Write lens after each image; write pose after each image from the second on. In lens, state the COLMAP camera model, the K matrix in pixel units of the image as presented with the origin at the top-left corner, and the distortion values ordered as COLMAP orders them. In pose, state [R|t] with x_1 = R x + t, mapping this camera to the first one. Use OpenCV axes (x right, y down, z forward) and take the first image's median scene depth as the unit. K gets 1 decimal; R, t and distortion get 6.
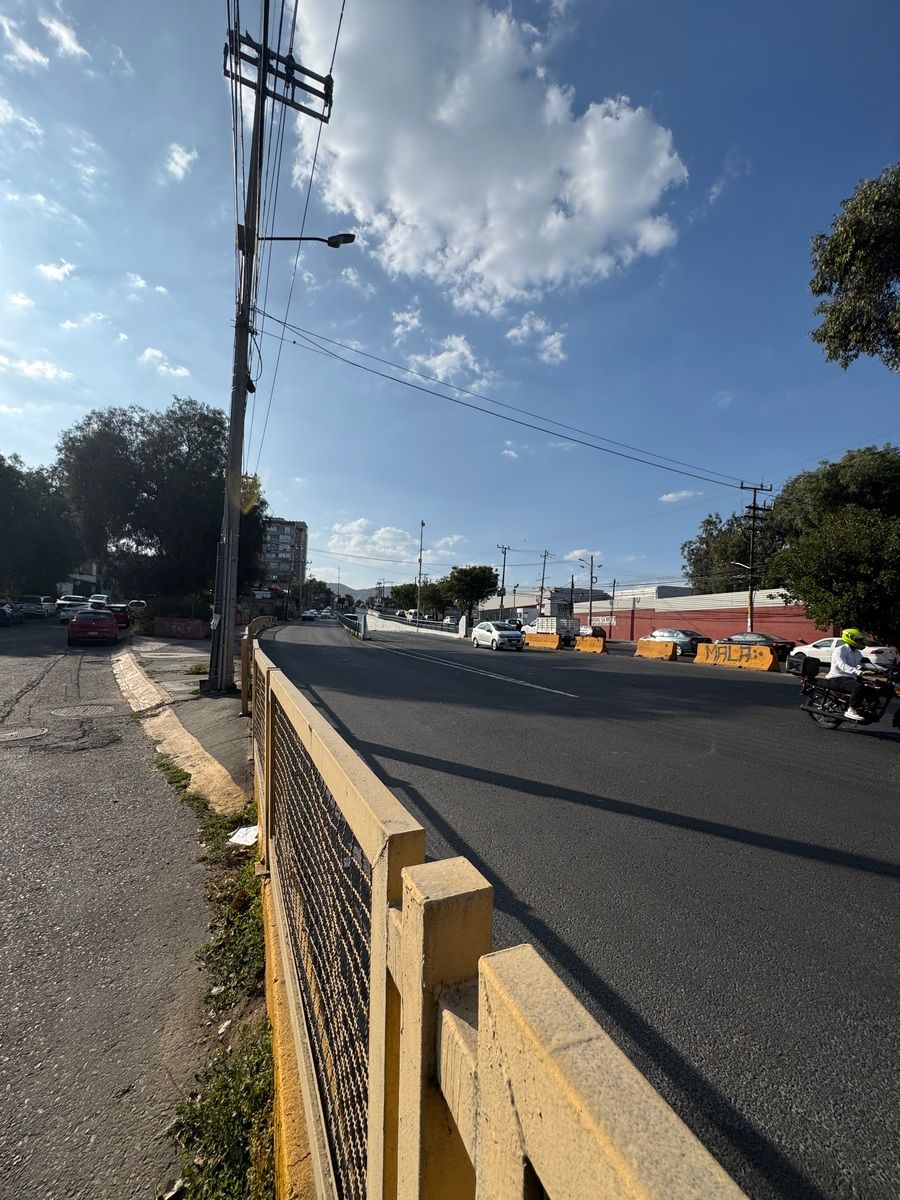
lens RADIAL K [[478.4, 0, 448.2], [0, 478.4, 609.3], [0, 0, 1]] dist [-0.004476, 0.000457]
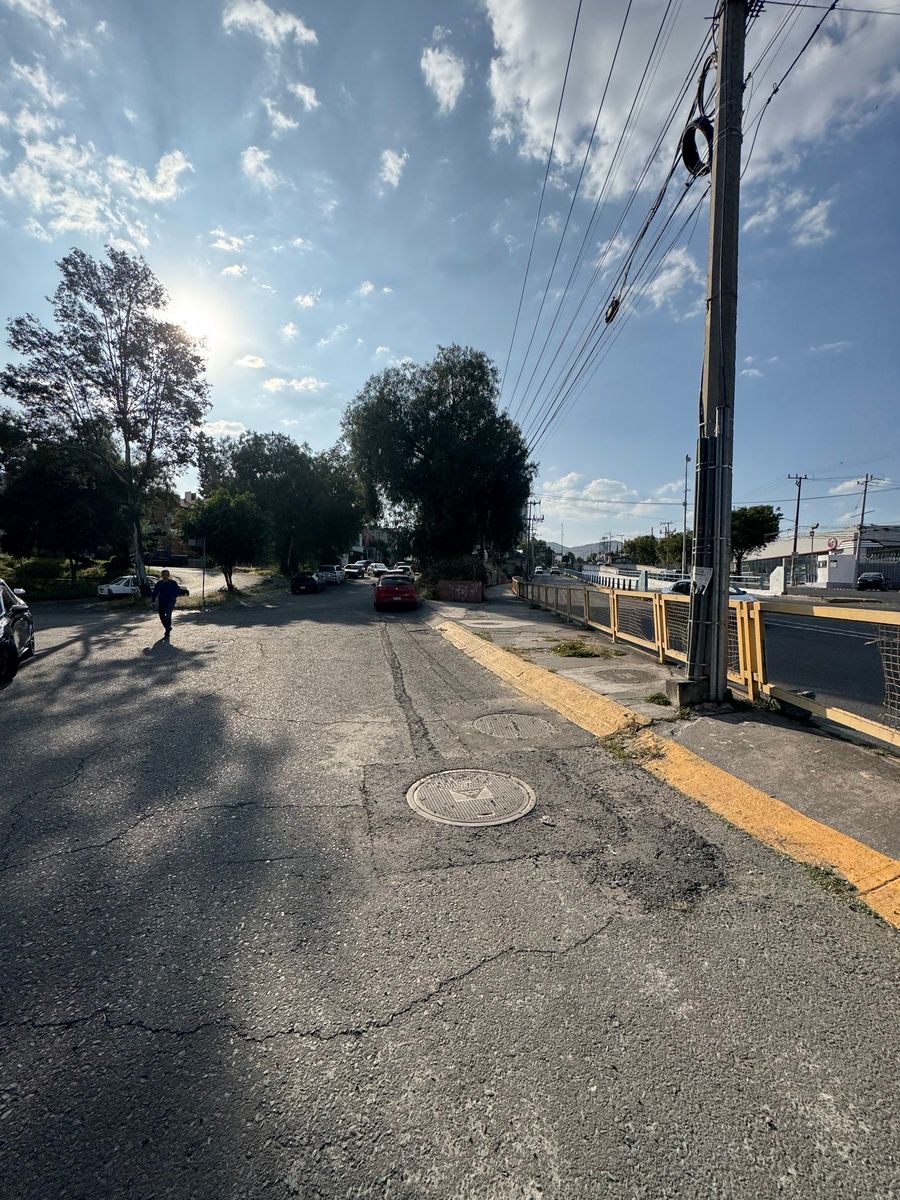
lens RADIAL K [[478.4, 0, 447.6], [0, 478.4, 589.9], [0, 0, 1]] dist [-0.004476, 0.000457]
pose [[0.905145, -0.022121, -0.424528, -0.030596], [0.041449, 0.998479, 0.036346, 0.000390], [0.423078, -0.050495, 0.904685, 0.022820]]
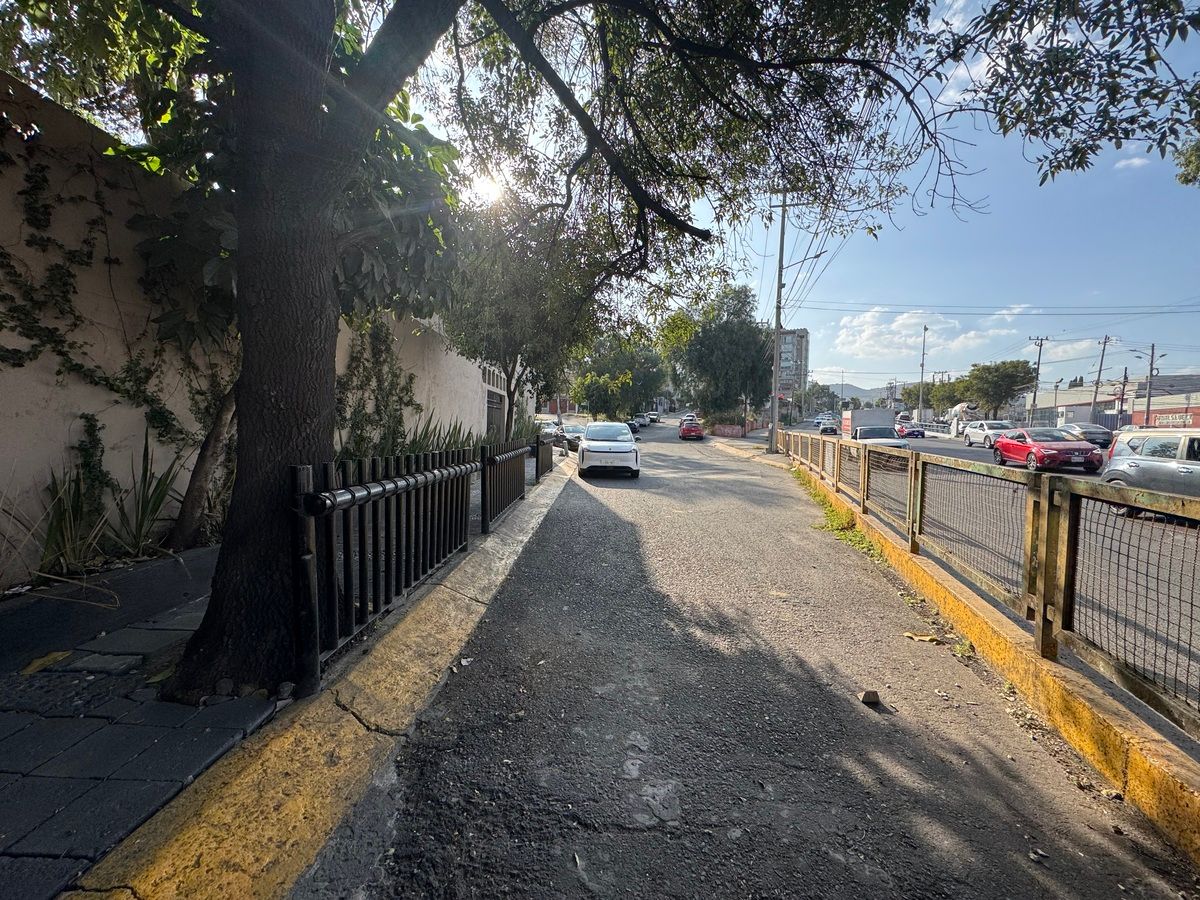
lens RADIAL K [[478.4, 0, 593.8], [0, 478.4, 445.6], [0, 0, 1]] dist [-0.004476, 0.000457]
pose [[0.756321, 0.009822, -0.654127, 0.031457], [0.033333, 0.998010, 0.053526, -0.002553], [0.653351, -0.062287, 0.754488, -0.098306]]
